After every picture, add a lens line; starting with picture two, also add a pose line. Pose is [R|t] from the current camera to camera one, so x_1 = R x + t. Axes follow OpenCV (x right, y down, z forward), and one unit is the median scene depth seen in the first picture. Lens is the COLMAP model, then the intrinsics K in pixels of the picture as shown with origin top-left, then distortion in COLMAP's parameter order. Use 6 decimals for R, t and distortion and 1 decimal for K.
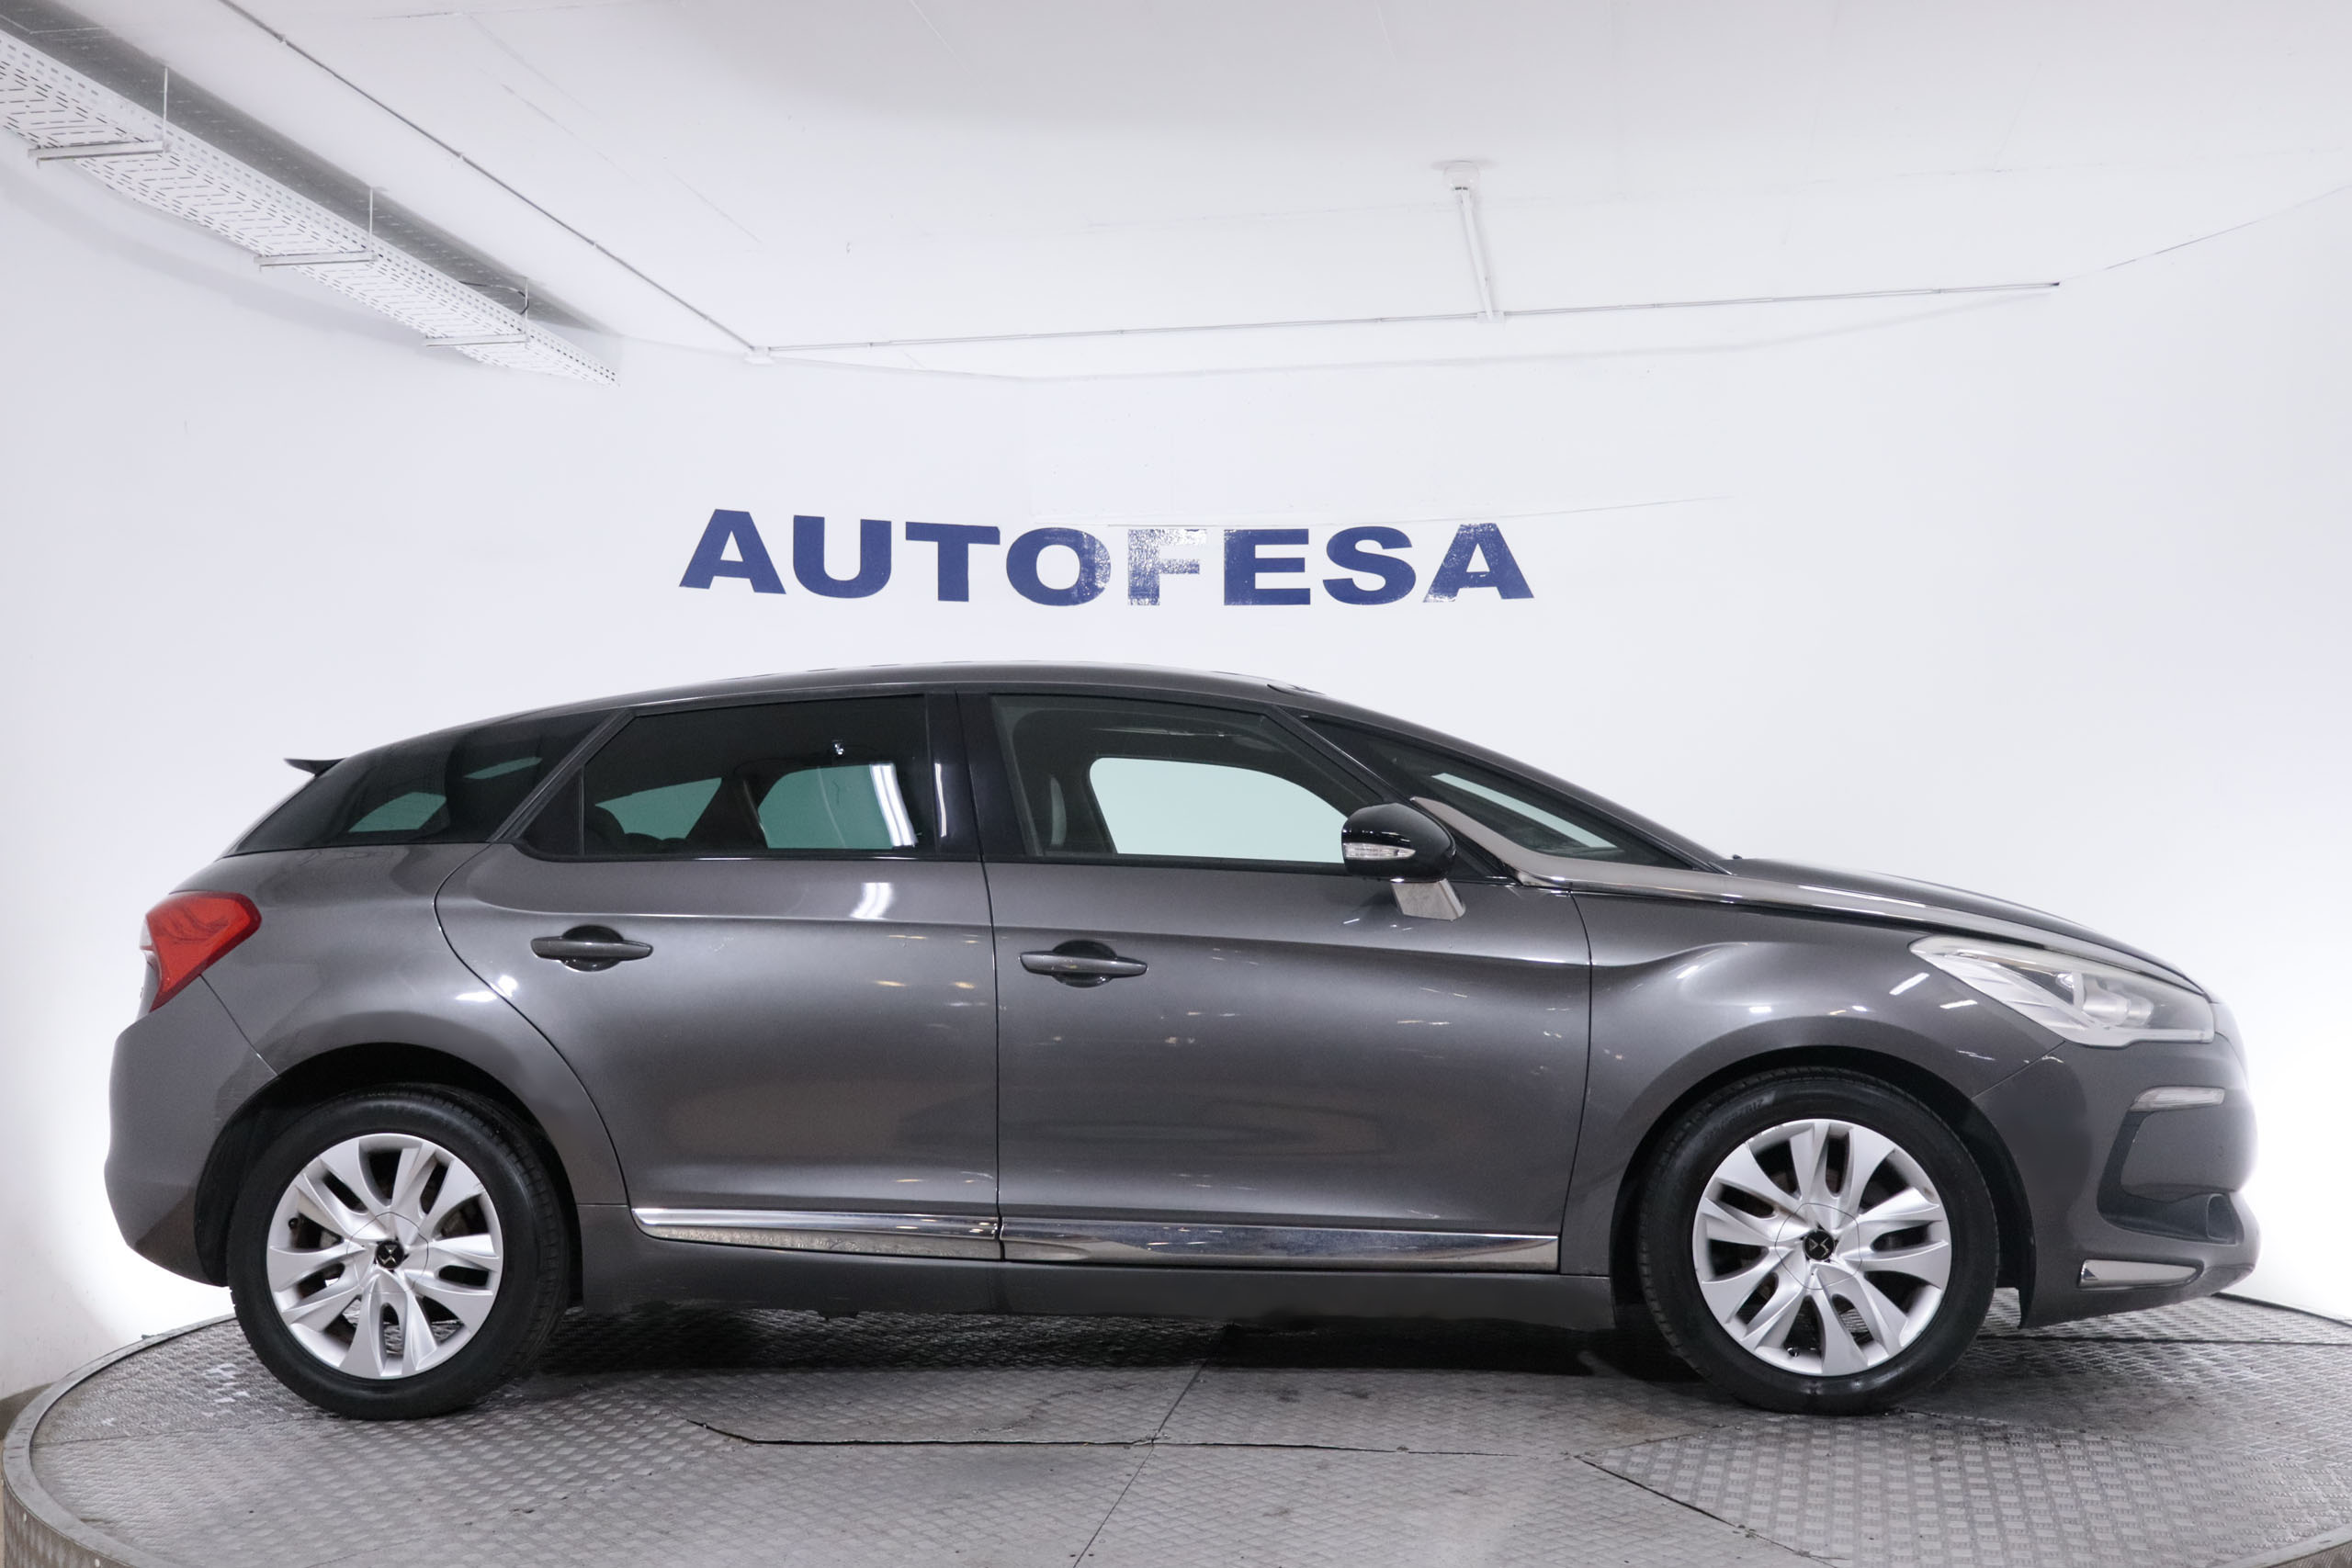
lens RADIAL K [[2561.1, 0, 1176.0], [0, 2561.1, 784.0], [0, 0, 1]] dist [0.000965, 0.031773]
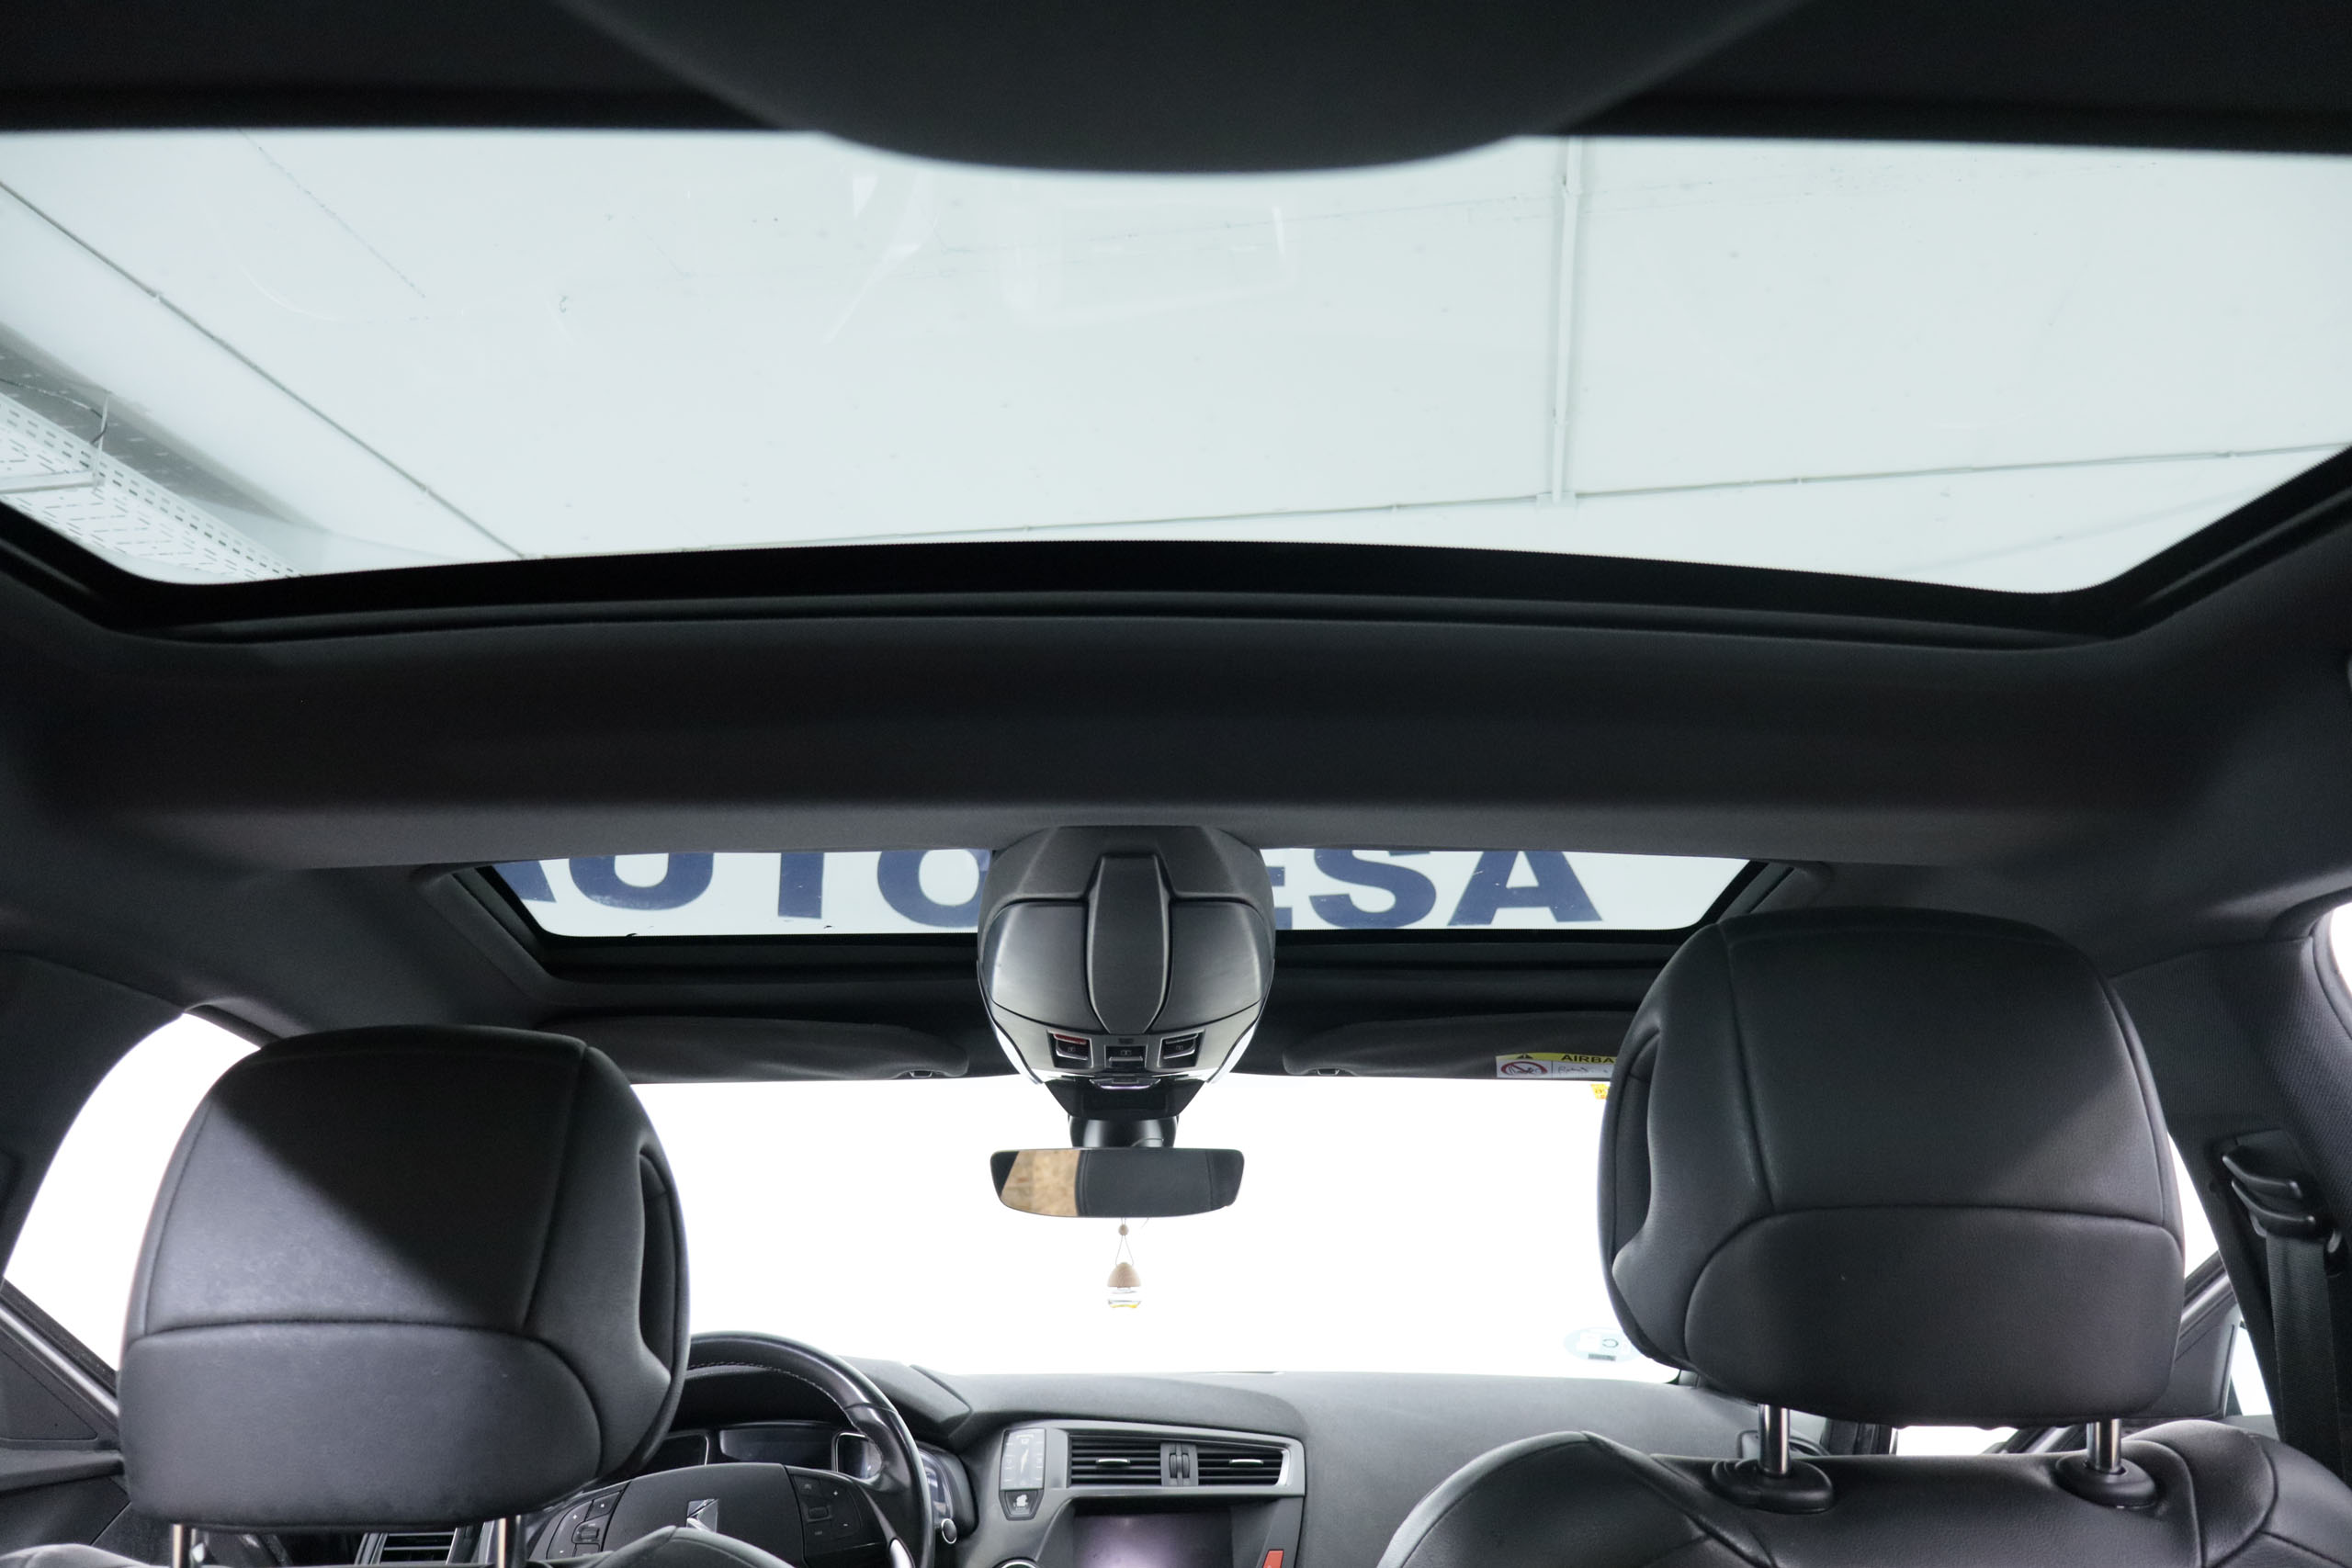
lens RADIAL K [[1995.4, 0, 1176.0], [0, 1995.4, 784.0], [0, 0, 1]] dist [-0.011264, -0.003652]
pose [[0.999930, 0.011764, -0.001272, 0.022251], [-0.011800, 0.983392, -0.181111, -0.008474], [-0.000880, 0.181114, 0.983462, 0.494182]]
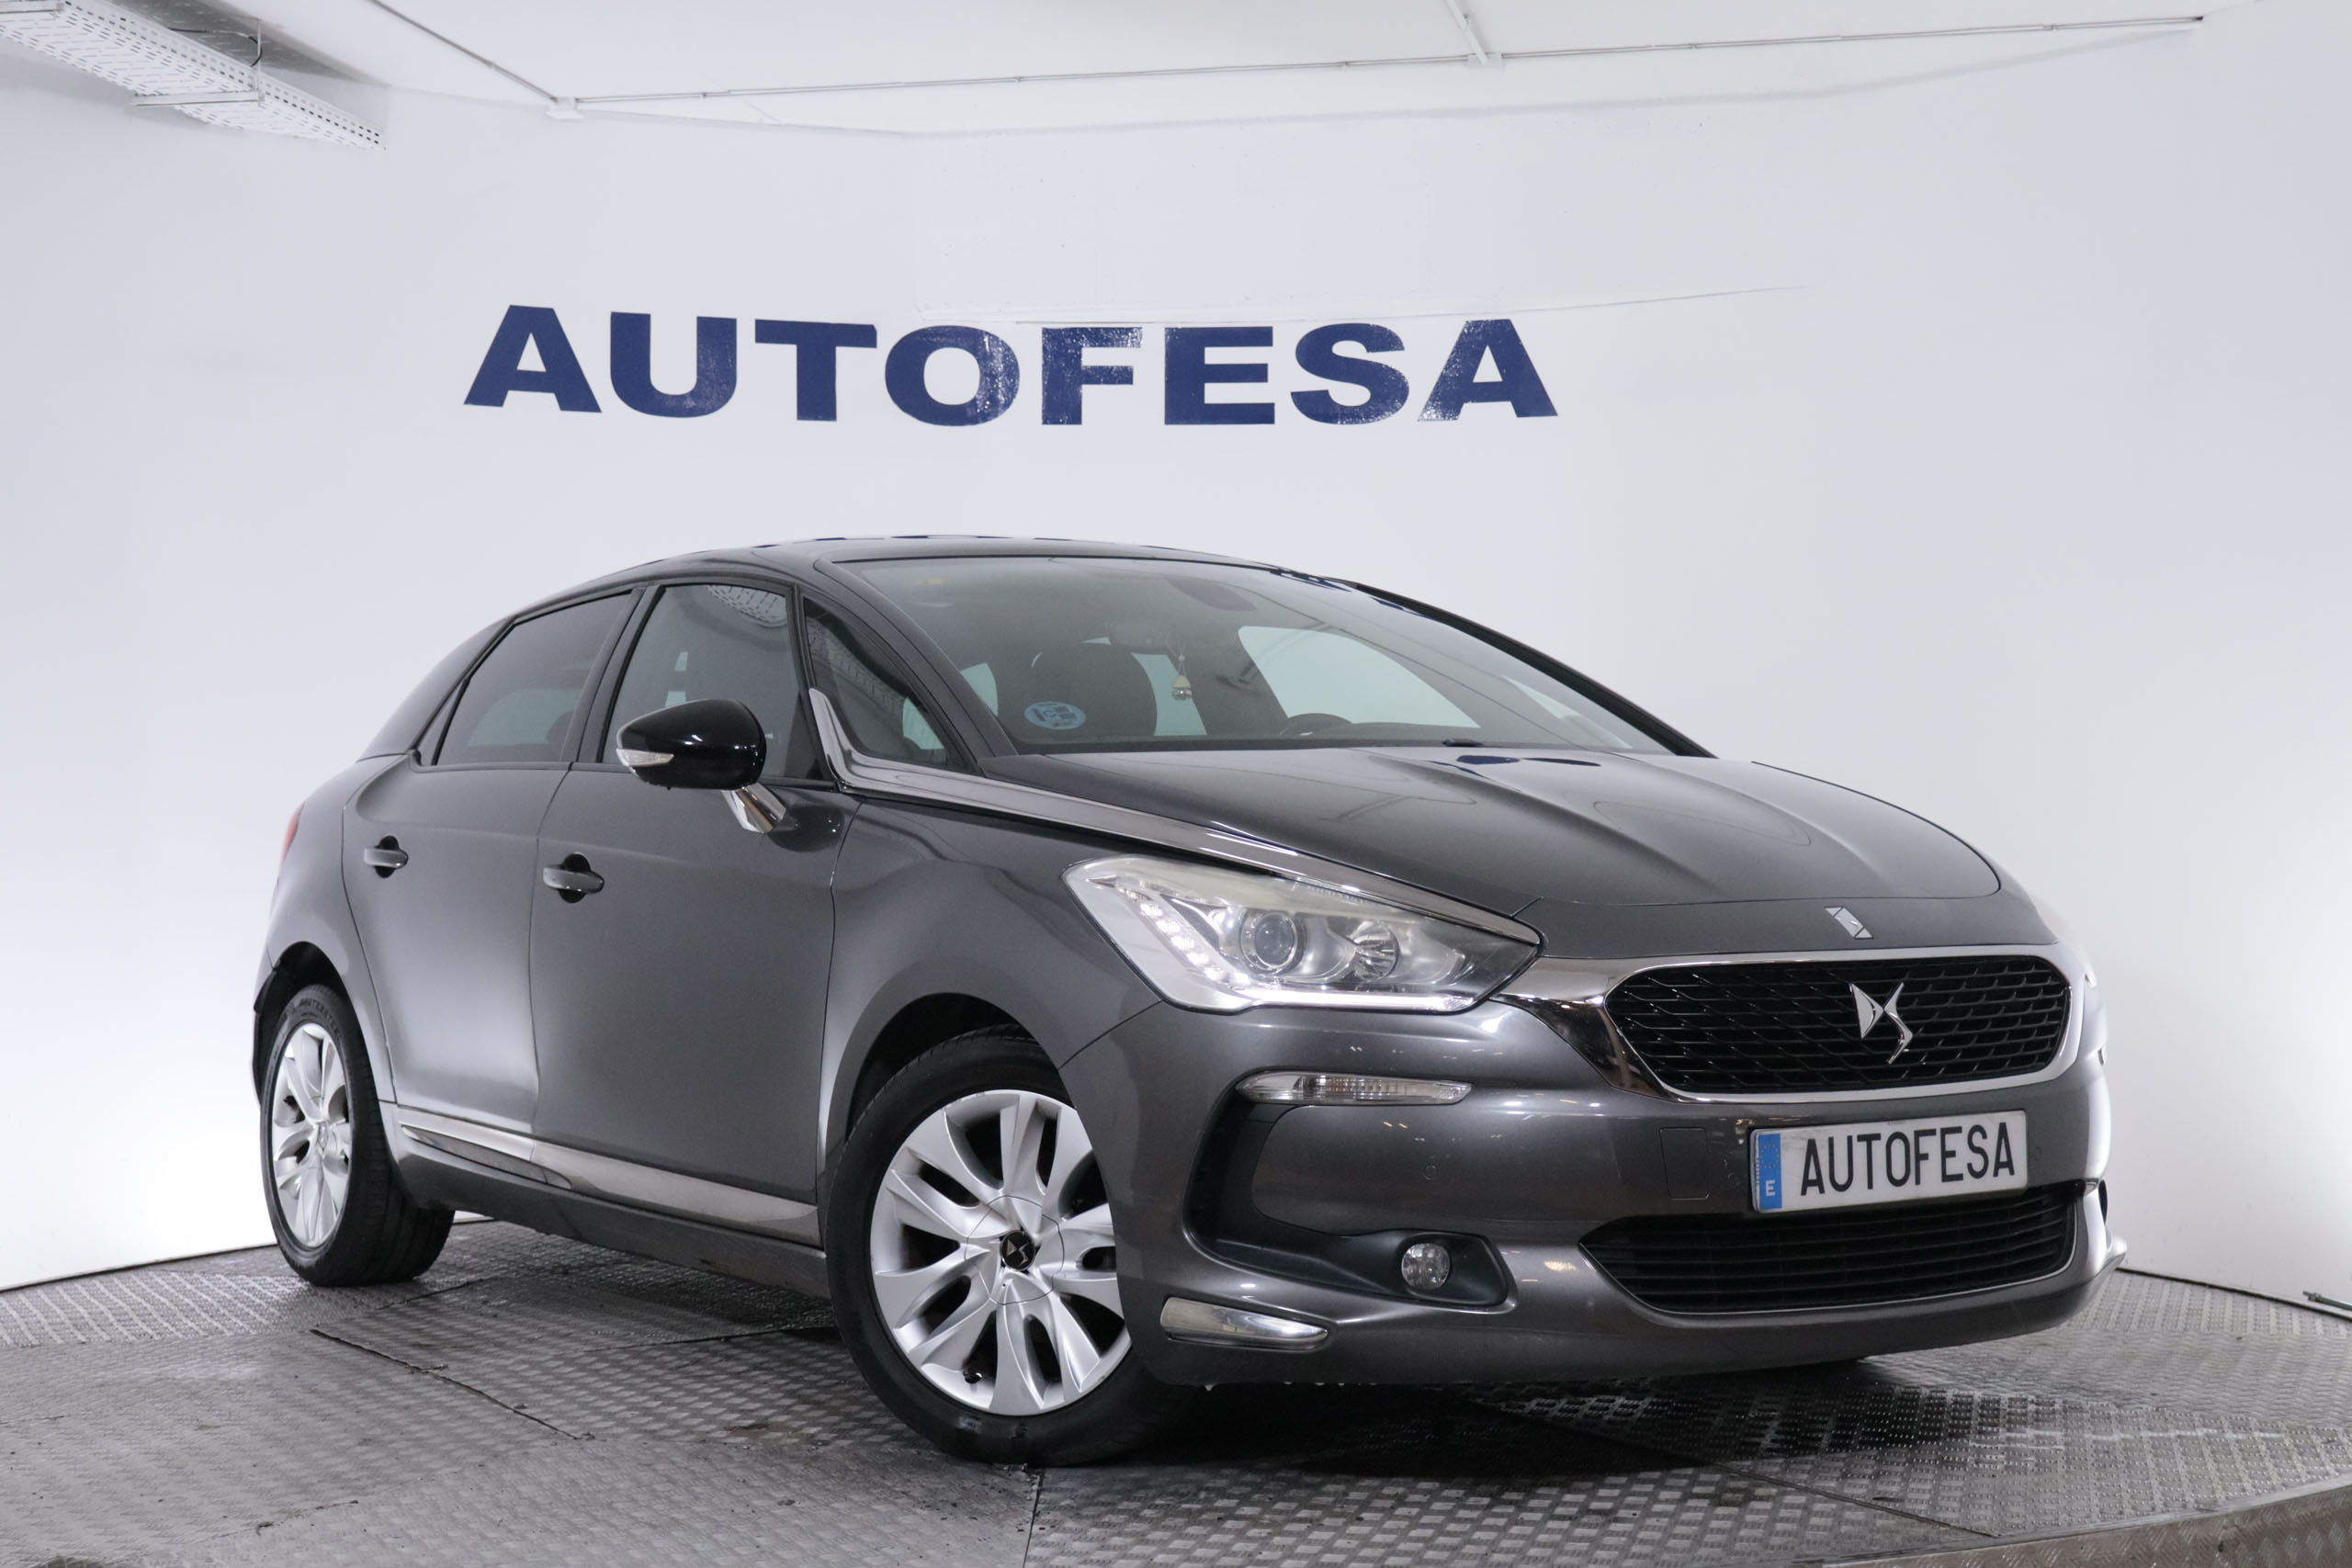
lens RADIAL K [[3599.6, 0, 1176.0], [0, 3599.6, 784.0], [0, 0, 1]] dist [0.006927, 0.022345]
pose [[0.999623, 0.001725, -0.027389, 0.060247], [-0.000622, 0.999191, 0.040223, -0.005176], [0.027437, -0.040191, 0.998815, -0.116023]]
